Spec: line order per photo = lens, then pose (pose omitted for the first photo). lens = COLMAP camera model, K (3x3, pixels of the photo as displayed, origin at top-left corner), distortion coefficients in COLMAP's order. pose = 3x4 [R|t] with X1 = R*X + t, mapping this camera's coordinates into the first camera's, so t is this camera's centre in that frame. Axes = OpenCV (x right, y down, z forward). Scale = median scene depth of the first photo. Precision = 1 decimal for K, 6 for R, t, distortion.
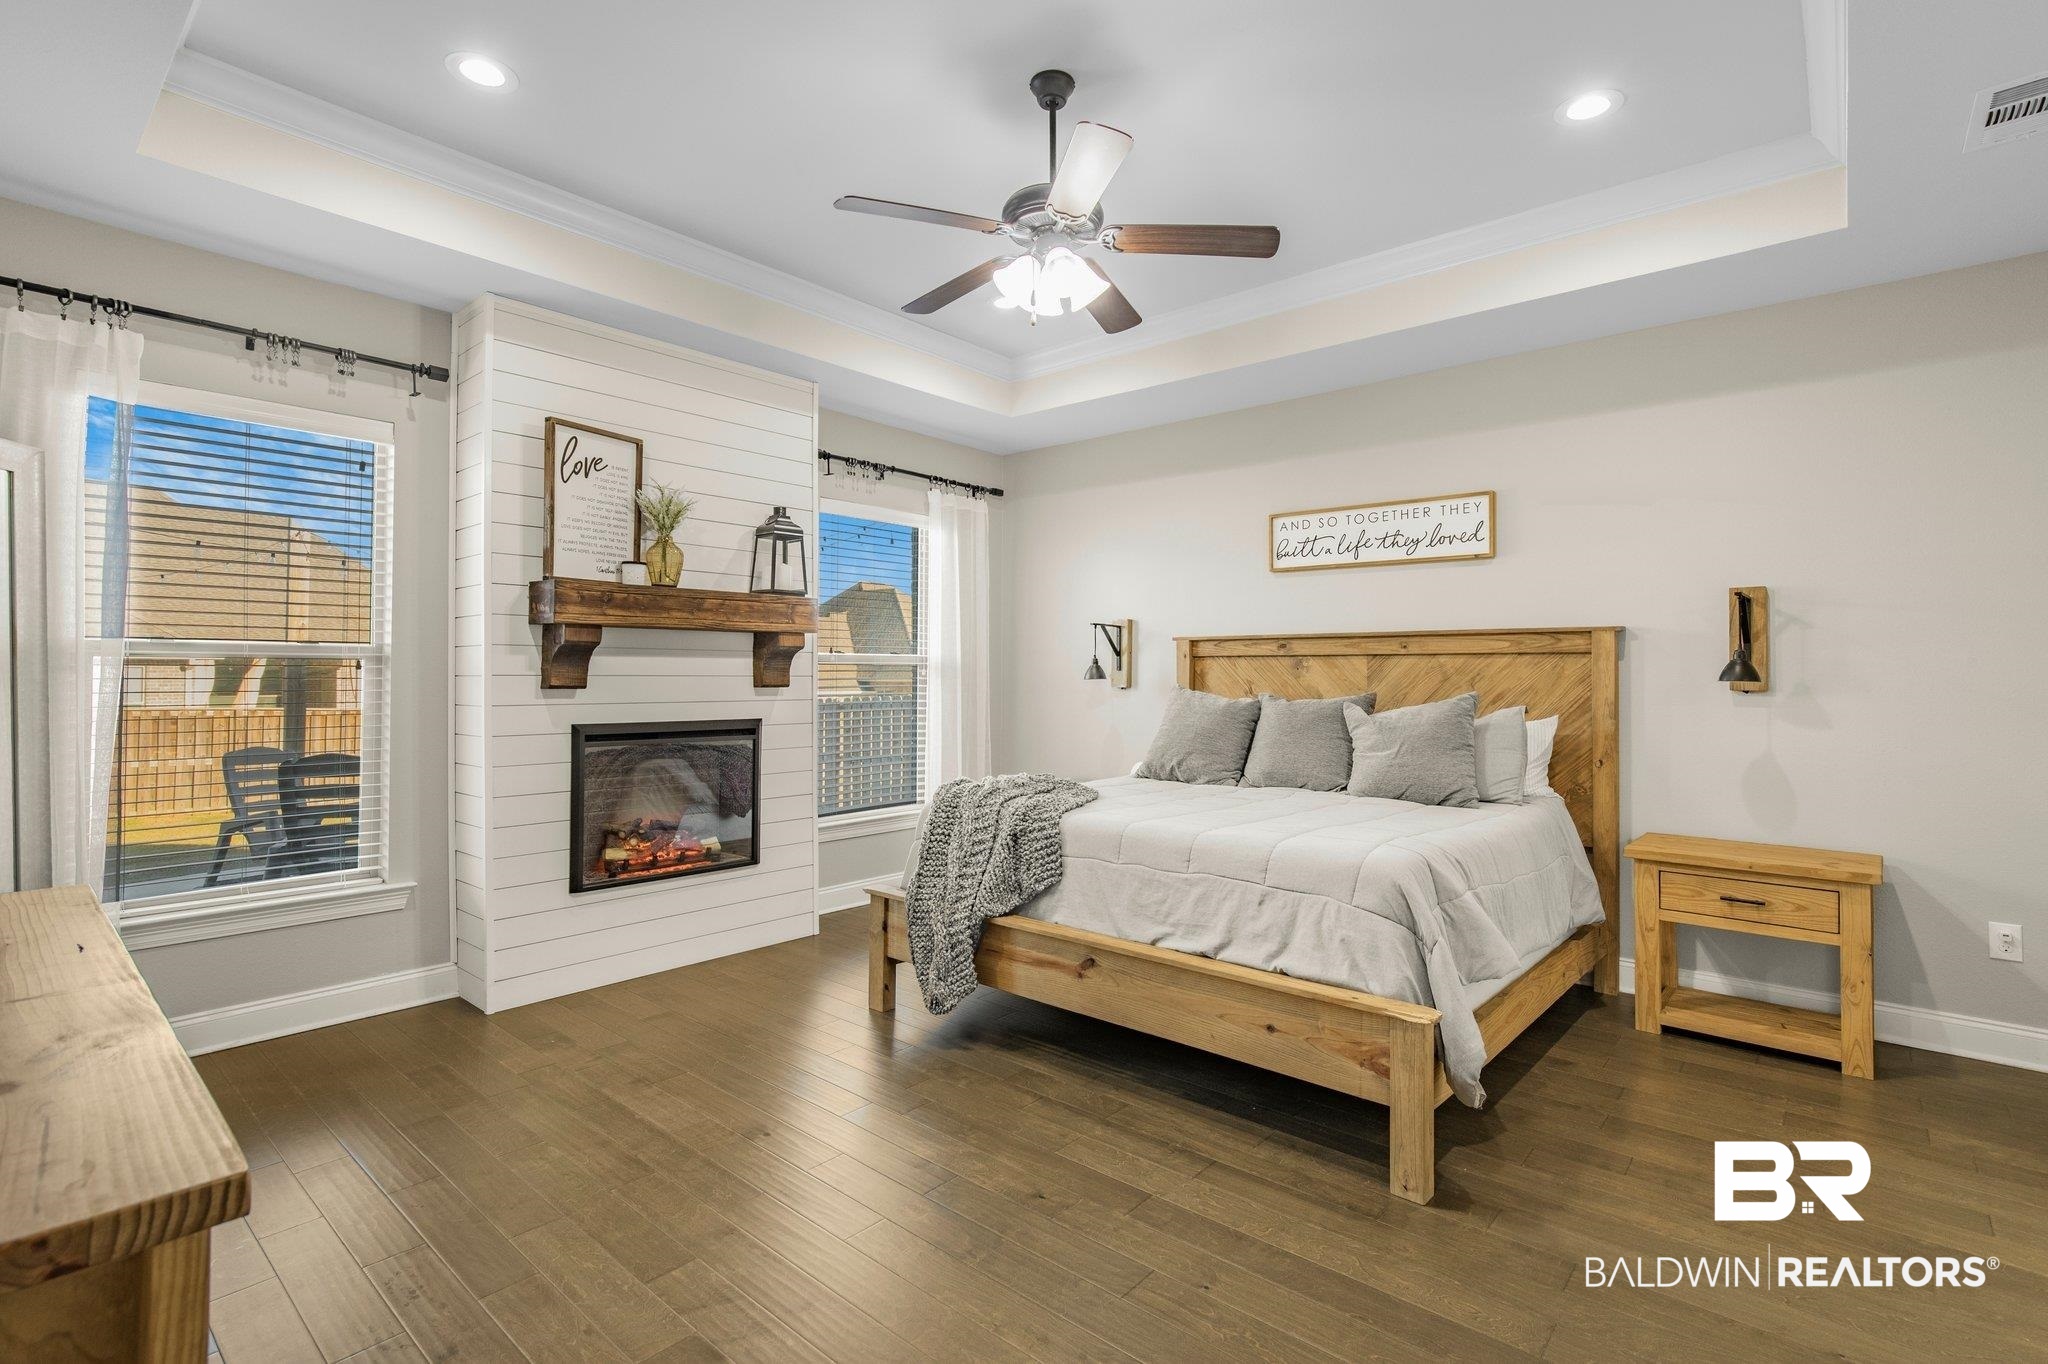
lens RADIAL K [[938.1, 0, 1022.1], [0, 938.1, 663.6], [0, 0, 1]] dist [-0.013714, 0.005610]
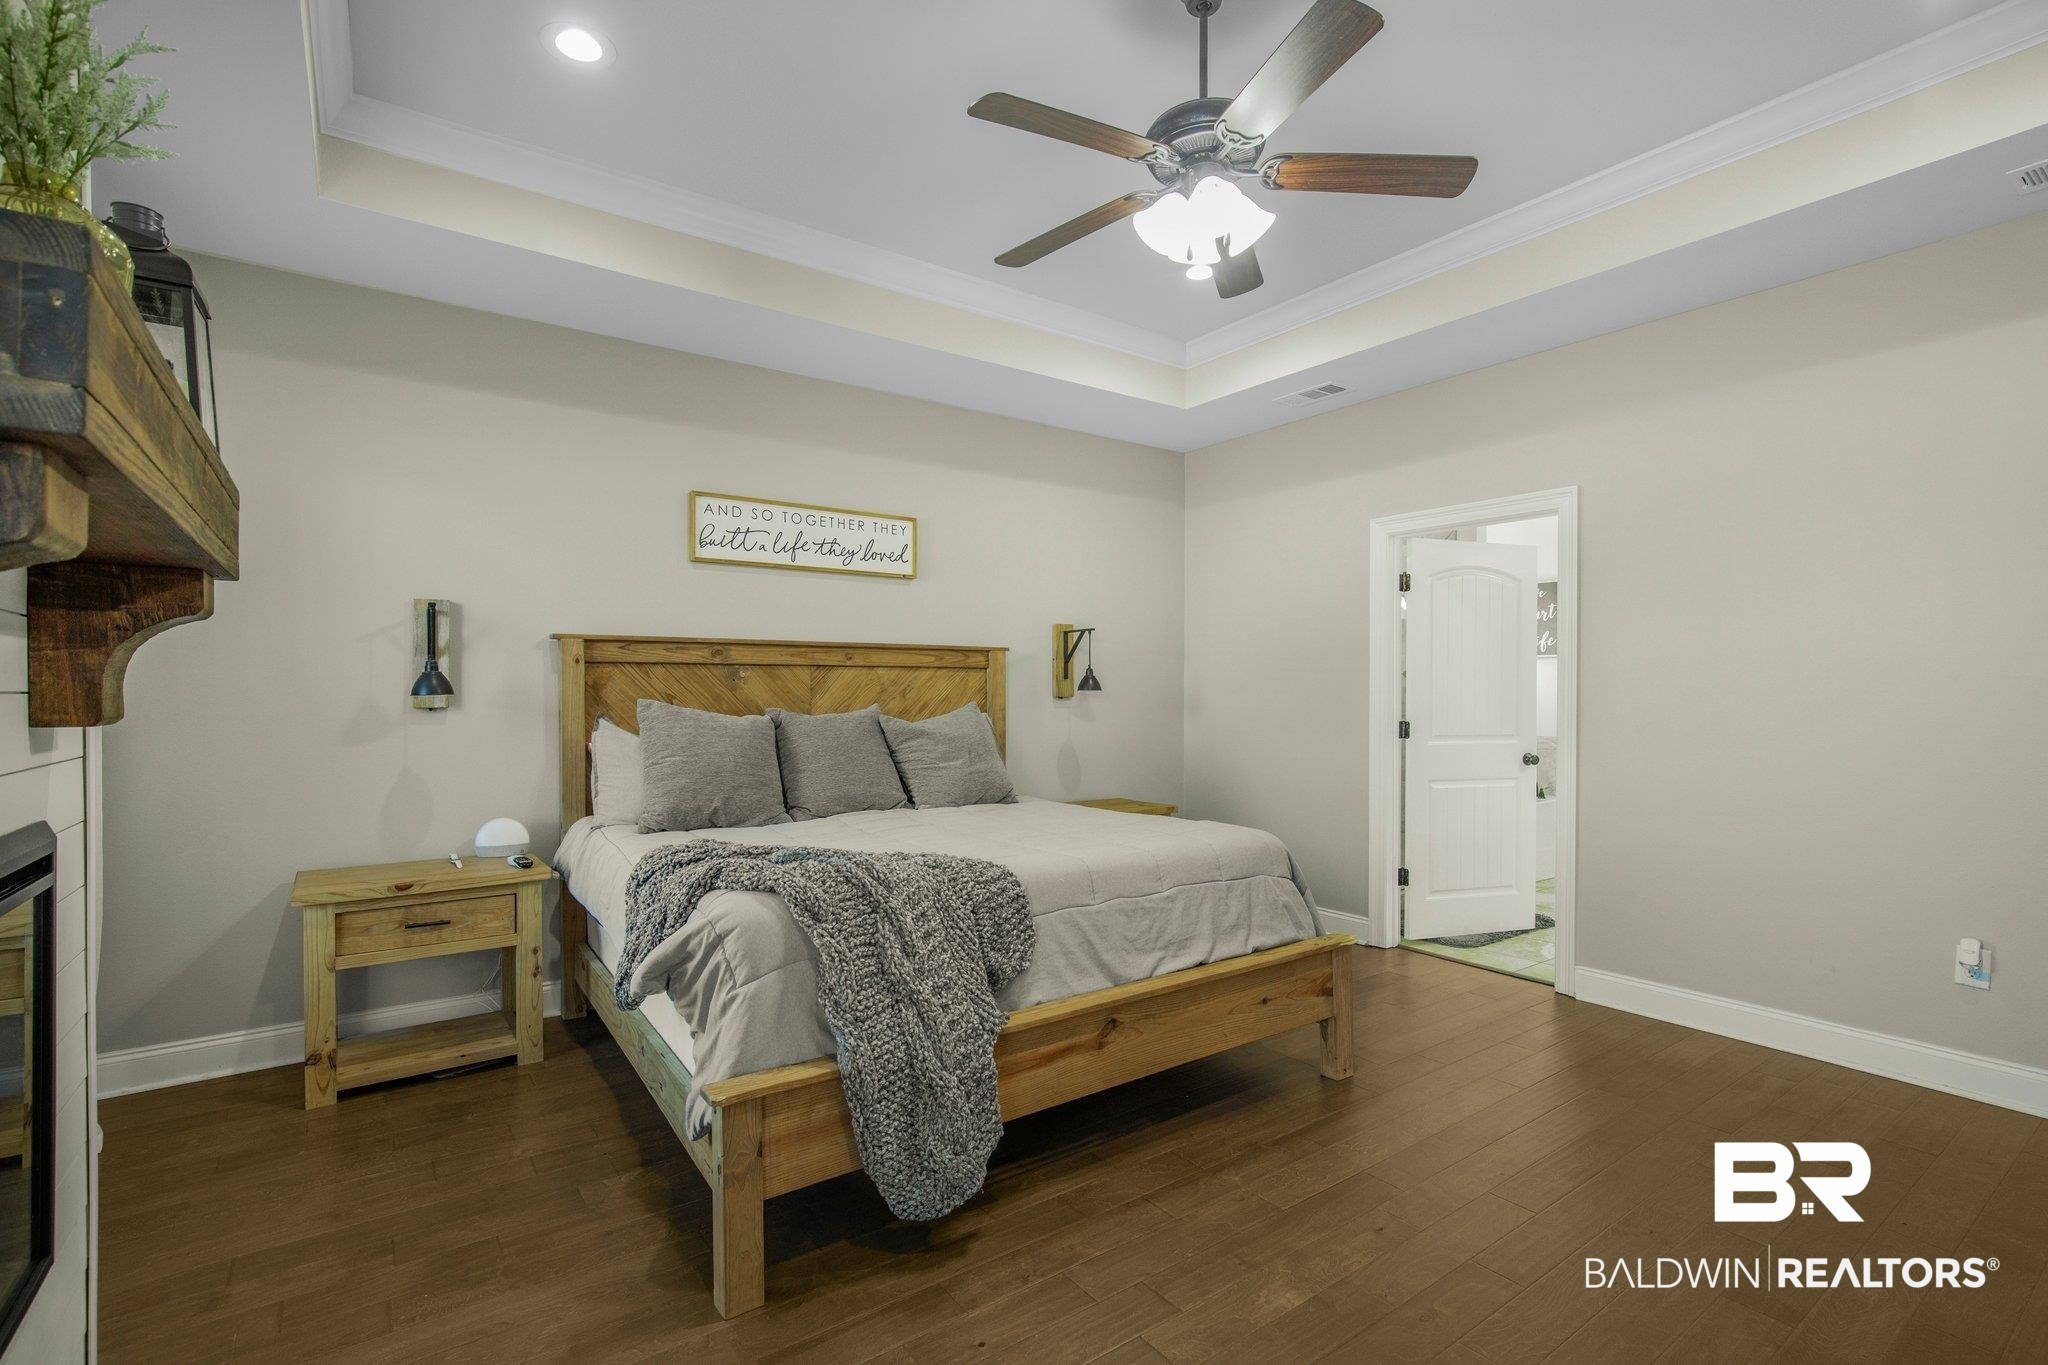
lens RADIAL K [[938.1, 0, 1018.9], [0, 938.1, 699.2], [0, 0, 1]] dist [-0.013714, 0.005610]
pose [[0.245149, -0.013995, 0.969384, -0.505110], [-0.009141, 0.999818, 0.016746, 0.007113], [-0.969442, -0.012966, 0.244977, 0.577817]]
